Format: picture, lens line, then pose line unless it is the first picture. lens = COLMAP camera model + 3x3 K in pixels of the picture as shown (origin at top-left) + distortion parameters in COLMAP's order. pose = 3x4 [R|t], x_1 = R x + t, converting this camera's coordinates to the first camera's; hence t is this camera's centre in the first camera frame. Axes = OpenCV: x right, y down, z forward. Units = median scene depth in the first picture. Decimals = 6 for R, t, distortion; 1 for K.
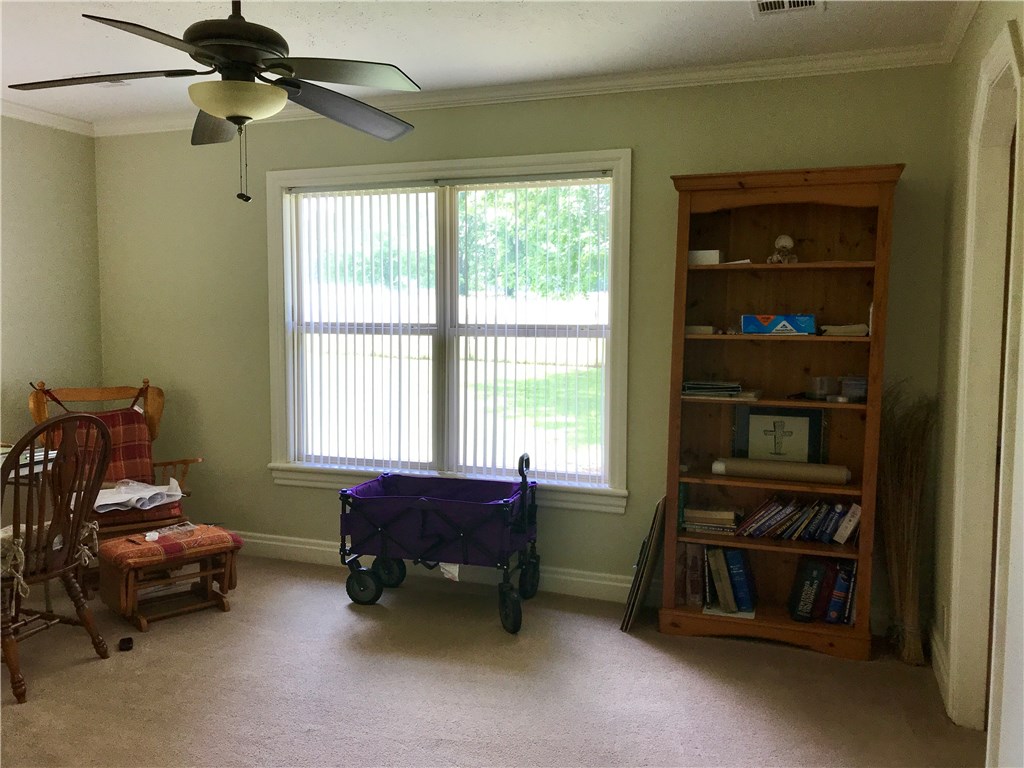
lens RADIAL K [[842.8, 0, 512.0], [0, 842.8, 384.0], [0, 0, 1]] dist [-0.002931, 0.070524]
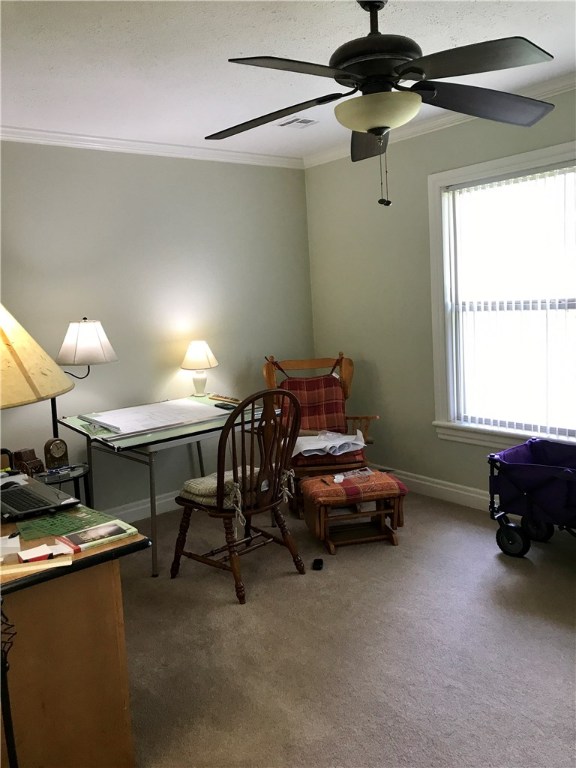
lens RADIAL K [[640.9, 0, 291.0], [0, 640.9, 373.3], [0, 0, 1]] dist [0.049324, -0.050259]
pose [[0.860962, 0.008197, -0.508603, 0.004493], [0.018704, 0.998684, 0.047758, -0.027064], [0.508325, -0.050631, 0.859675, 0.135943]]
